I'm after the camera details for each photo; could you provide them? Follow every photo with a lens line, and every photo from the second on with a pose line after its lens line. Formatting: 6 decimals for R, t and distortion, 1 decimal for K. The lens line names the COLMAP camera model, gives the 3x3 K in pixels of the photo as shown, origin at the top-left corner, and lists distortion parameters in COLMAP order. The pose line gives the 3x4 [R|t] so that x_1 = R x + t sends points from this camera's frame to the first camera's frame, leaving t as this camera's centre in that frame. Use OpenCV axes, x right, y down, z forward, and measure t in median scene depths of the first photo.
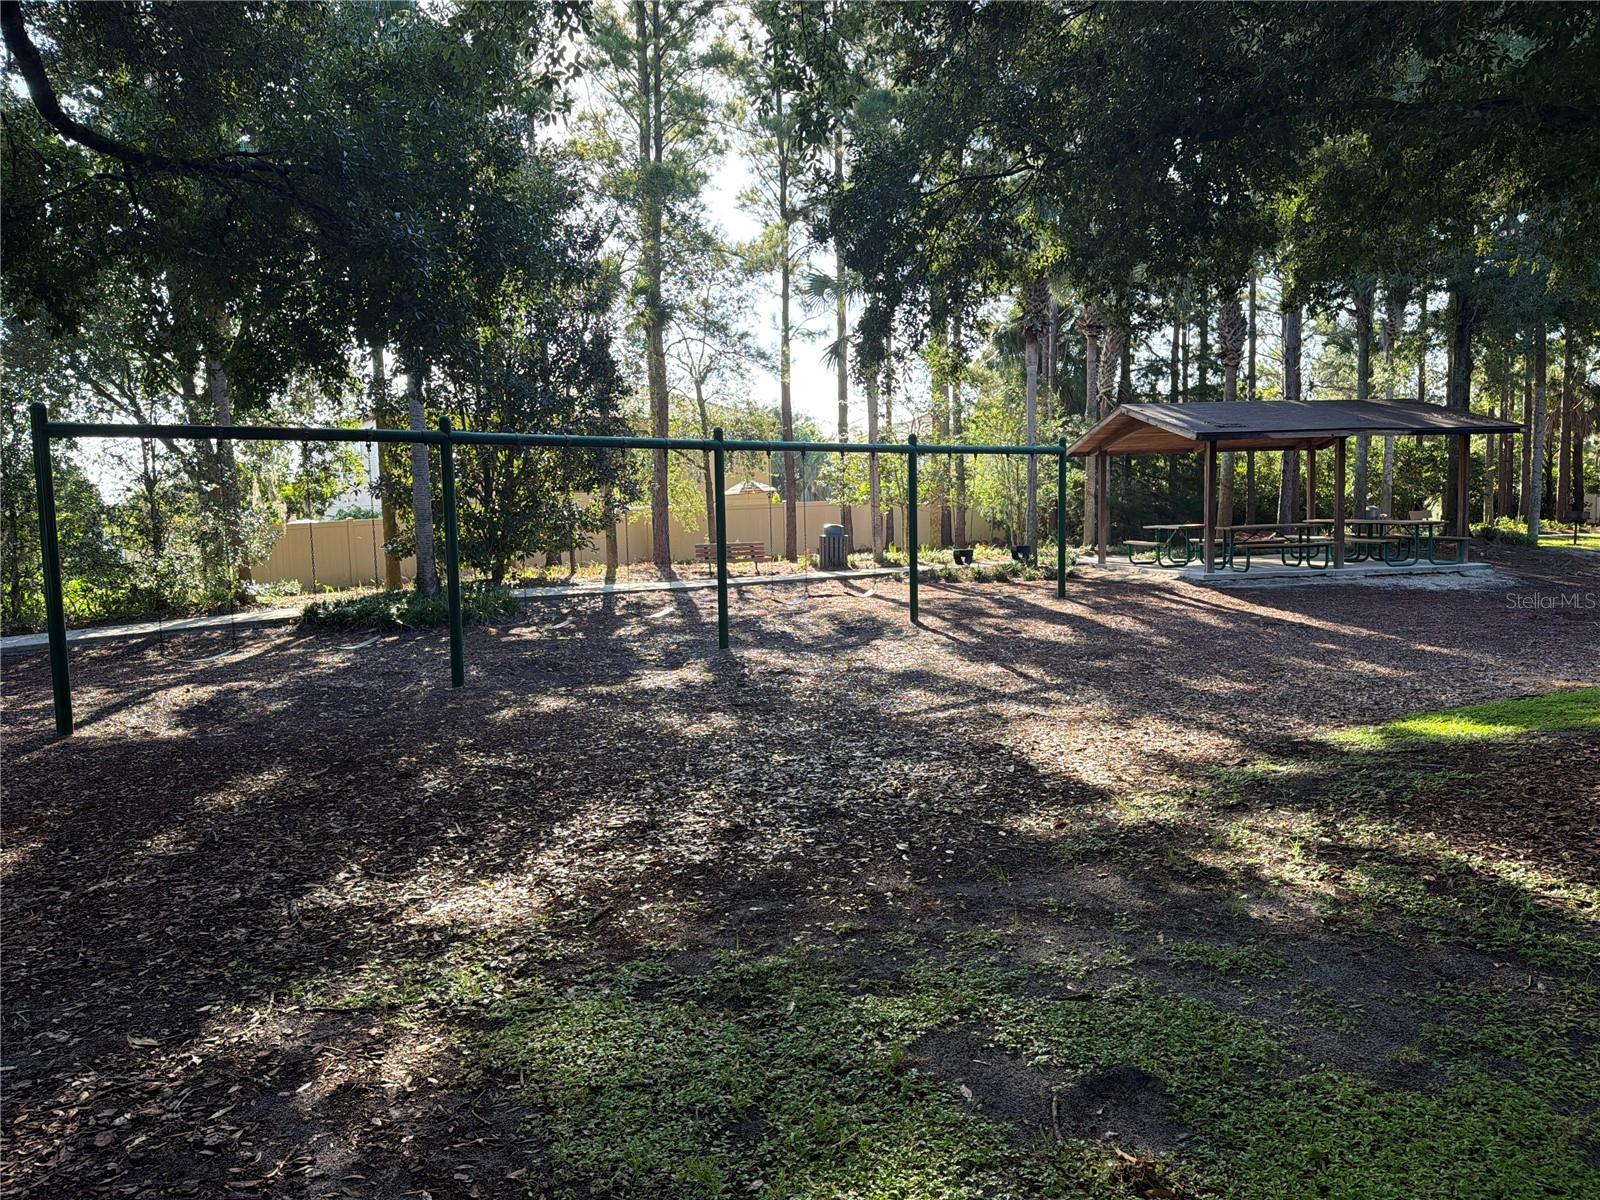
lens RADIAL K [[1111.0, 0, 799.0], [0, 1111.0, 602.5], [0, 0, 1]] dist [0.005787, 0.001970]
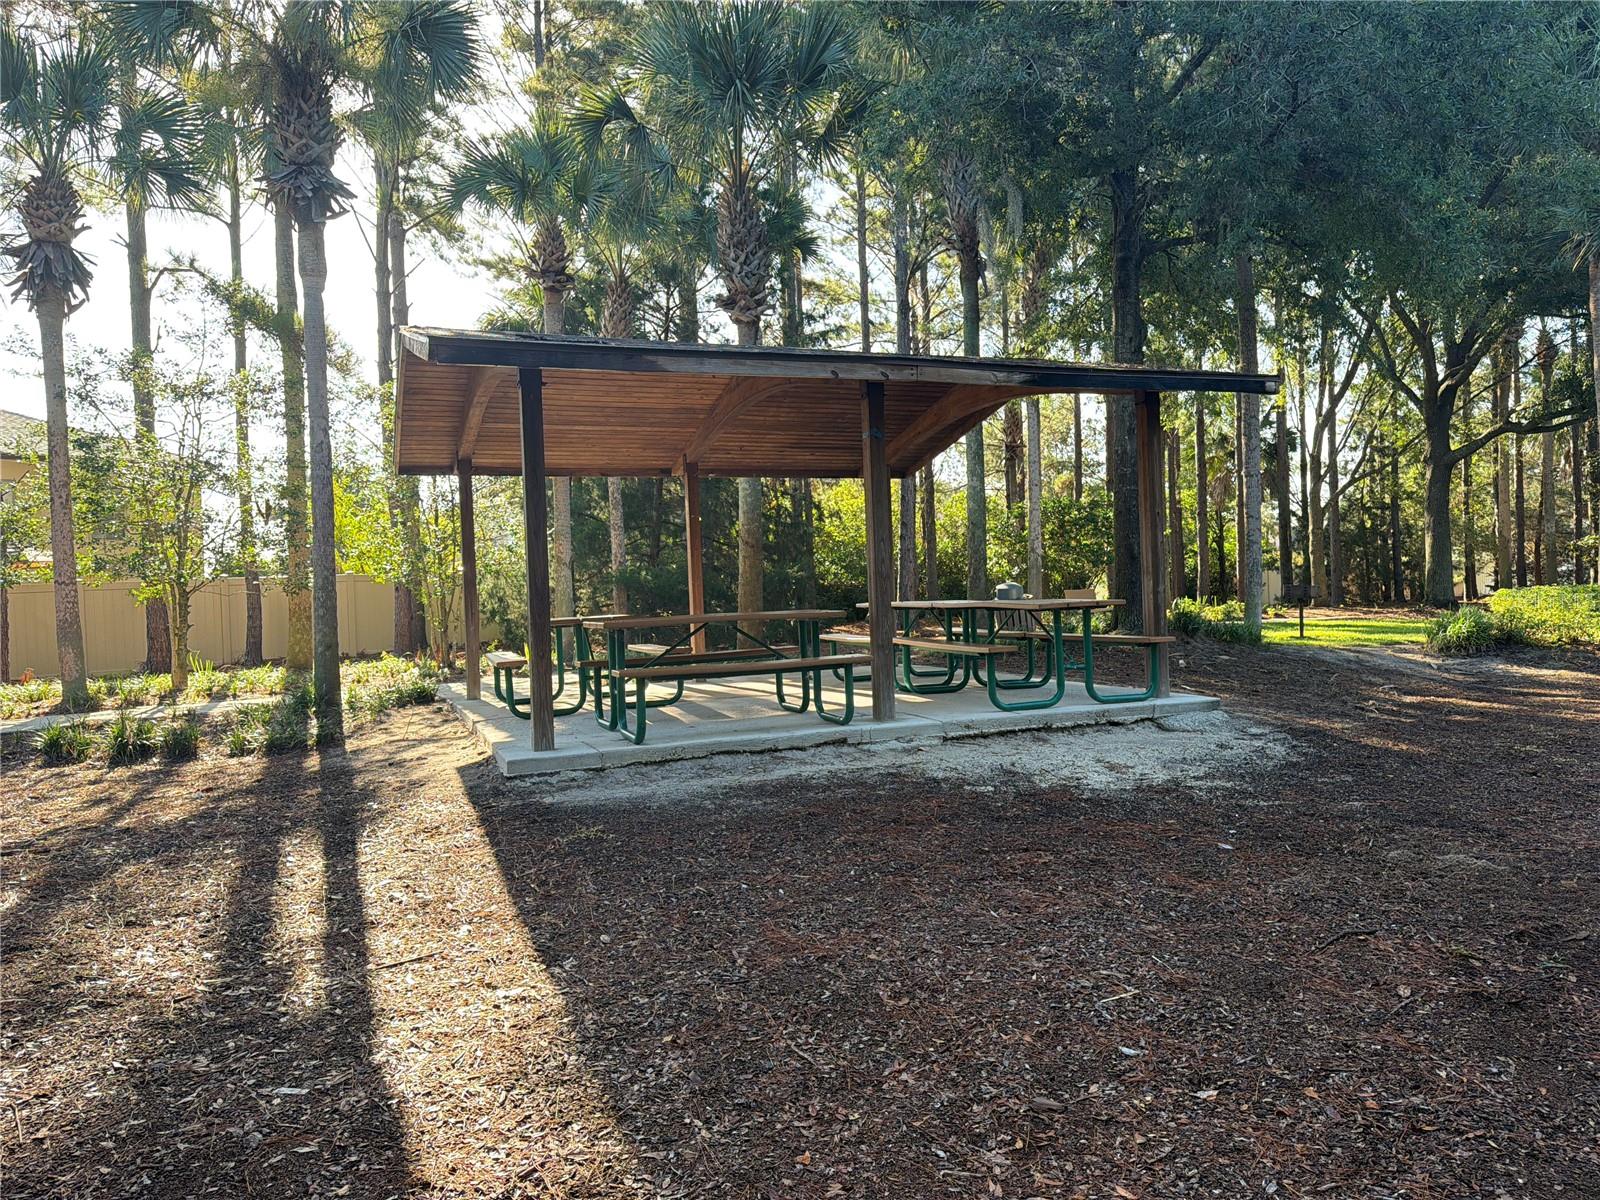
lens RADIAL K [[1111.0, 0, 799.7], [0, 1111.0, 601.8], [0, 0, 1]] dist [0.005787, 0.001970]
pose [[0.968646, -0.013612, 0.248073, 0.309727], [0.034519, 0.996187, -0.080123, -0.035796], [-0.246037, 0.086174, 0.965422, 0.537110]]
